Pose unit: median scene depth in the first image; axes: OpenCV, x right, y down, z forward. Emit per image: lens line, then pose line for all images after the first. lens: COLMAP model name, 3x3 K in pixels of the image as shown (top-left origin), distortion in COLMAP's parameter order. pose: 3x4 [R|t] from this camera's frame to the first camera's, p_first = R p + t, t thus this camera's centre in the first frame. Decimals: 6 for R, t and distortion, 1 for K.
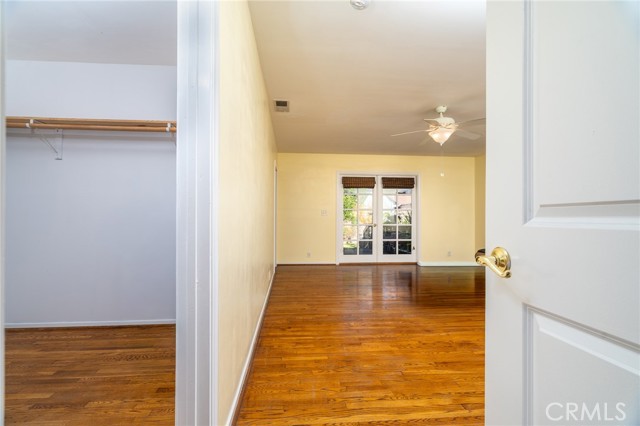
lens RADIAL K [[291.5, 0, 317.6], [0, 291.5, 215.1], [0, 0, 1]] dist [0.000744, -0.000510]
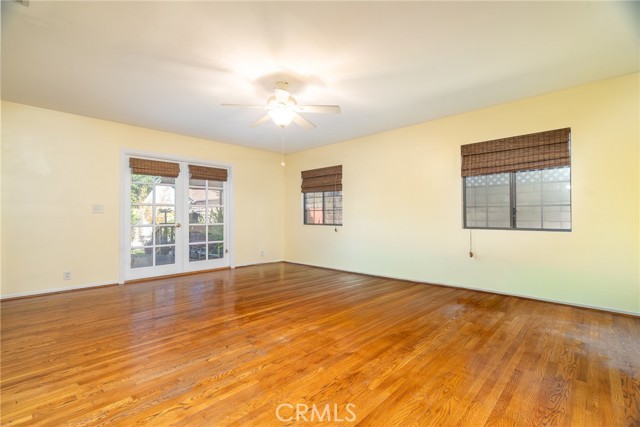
lens RADIAL K [[291.5, 0, 319.7], [0, 291.5, 216.1], [0, 0, 1]] dist [0.000744, -0.000510]
pose [[0.762345, -0.002455, 0.647166, -0.020224], [-0.002583, 0.999973, 0.006836, 0.003278], [-0.647166, -0.006883, 0.762318, 0.160270]]
